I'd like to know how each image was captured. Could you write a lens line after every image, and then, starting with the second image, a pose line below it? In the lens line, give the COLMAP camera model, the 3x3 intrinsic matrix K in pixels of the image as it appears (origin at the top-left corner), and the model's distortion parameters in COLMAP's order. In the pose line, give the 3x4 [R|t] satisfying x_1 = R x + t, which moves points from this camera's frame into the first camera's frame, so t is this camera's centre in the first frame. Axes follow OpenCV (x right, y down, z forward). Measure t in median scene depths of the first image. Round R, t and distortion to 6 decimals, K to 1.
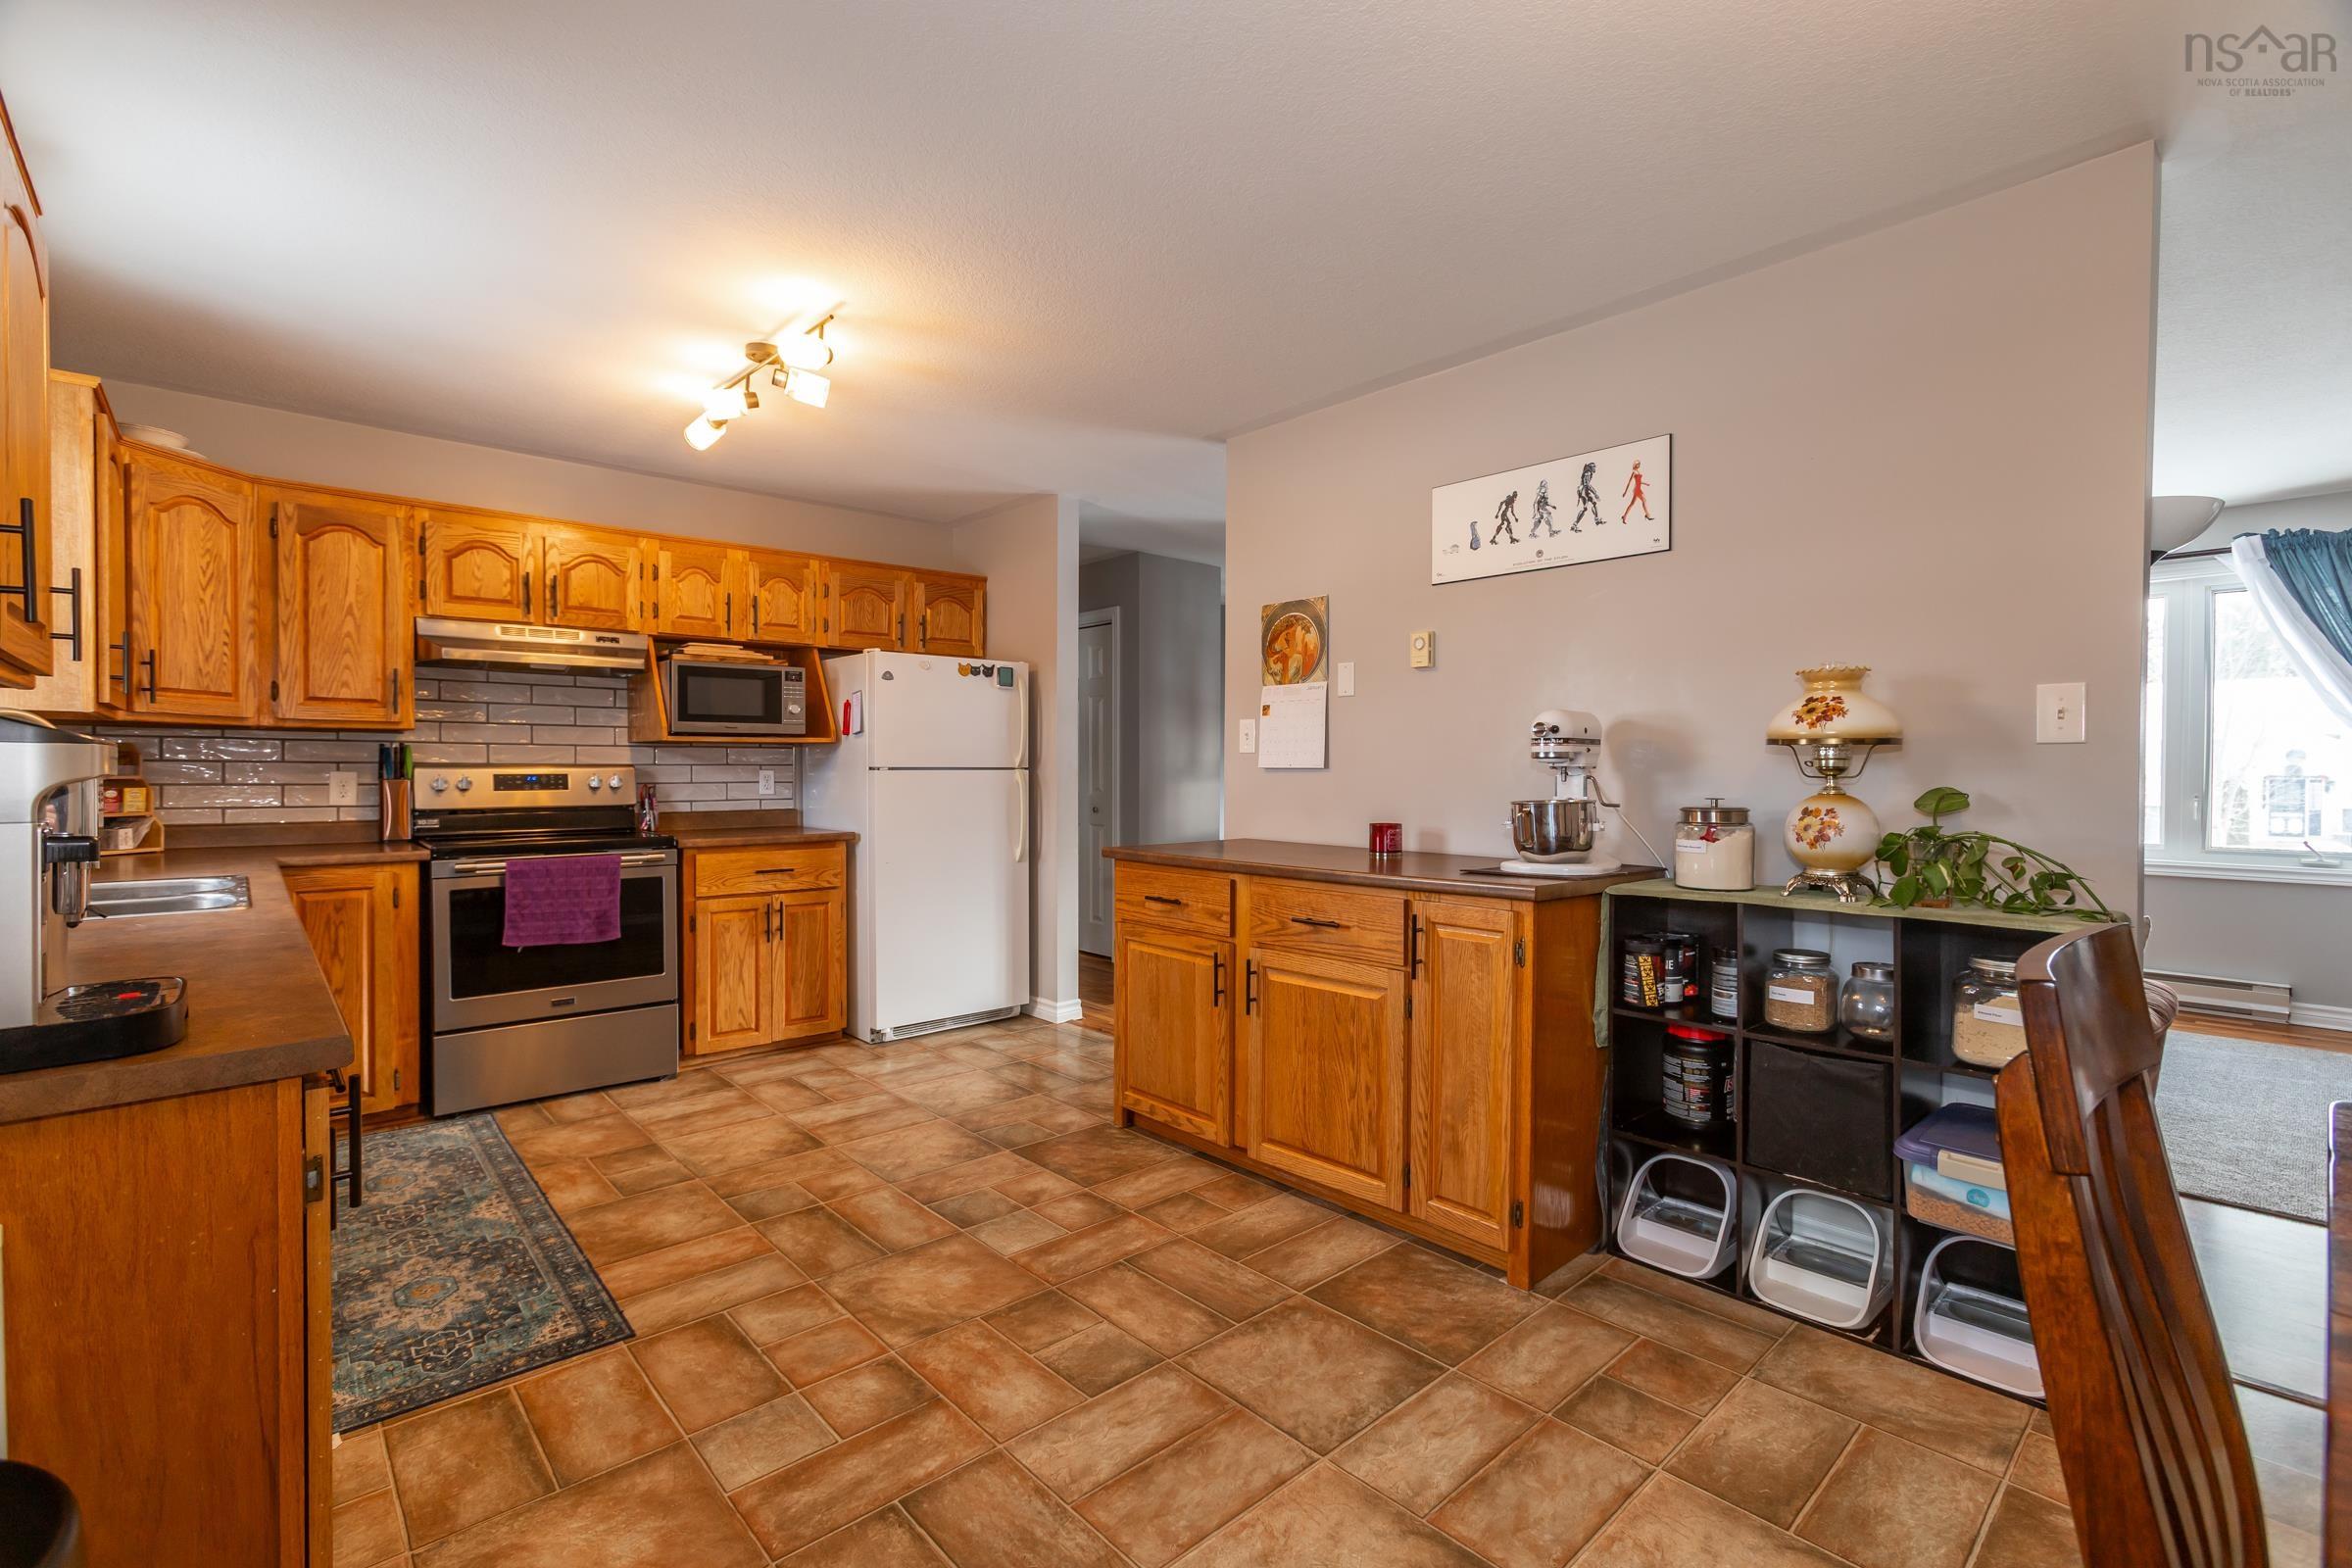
lens RADIAL K [[1037.0, 0, 1170.8], [0, 1037.0, 779.8], [0, 0, 1]] dist [-0.021222, 0.013742]
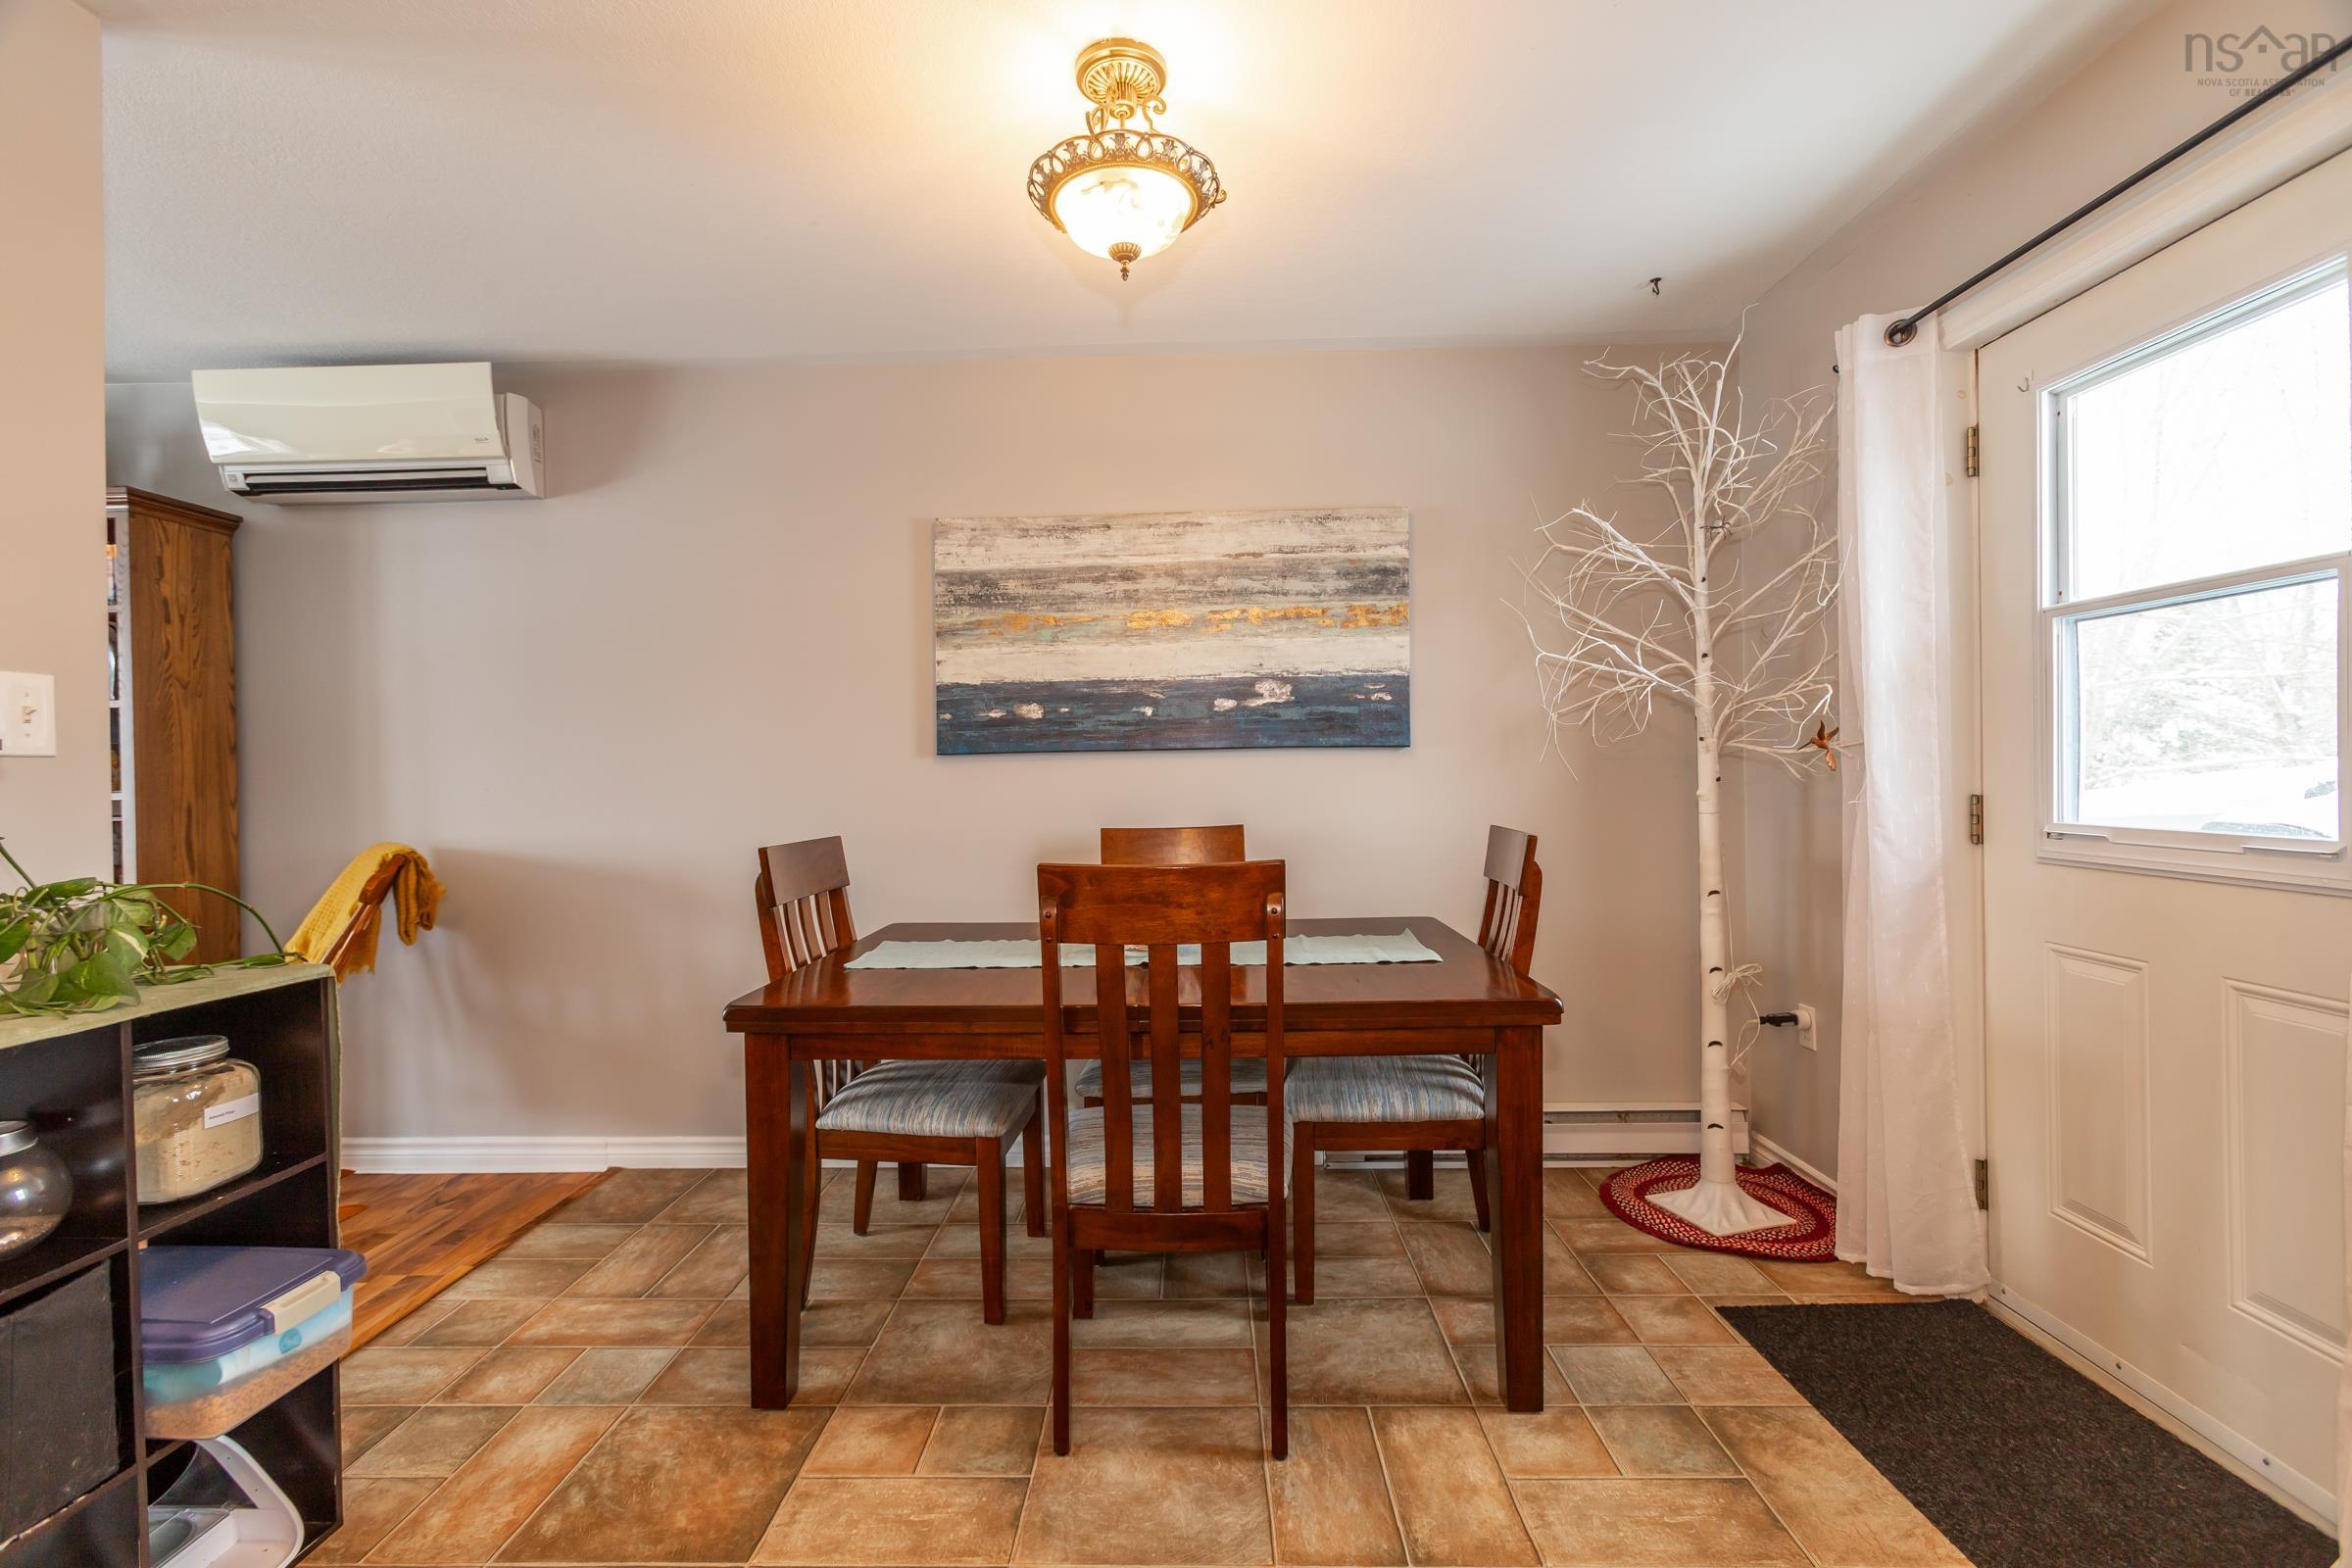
lens RADIAL K [[1037.0, 0, 1170.8], [0, 1037.0, 779.8], [0, 0, 1]] dist [-0.021222, 0.013742]
pose [[-0.723434, 0.006754, 0.690360, -0.202059], [0.023868, 0.999599, 0.015231, -0.010715], [-0.689981, 0.027496, -0.723305, 0.942556]]
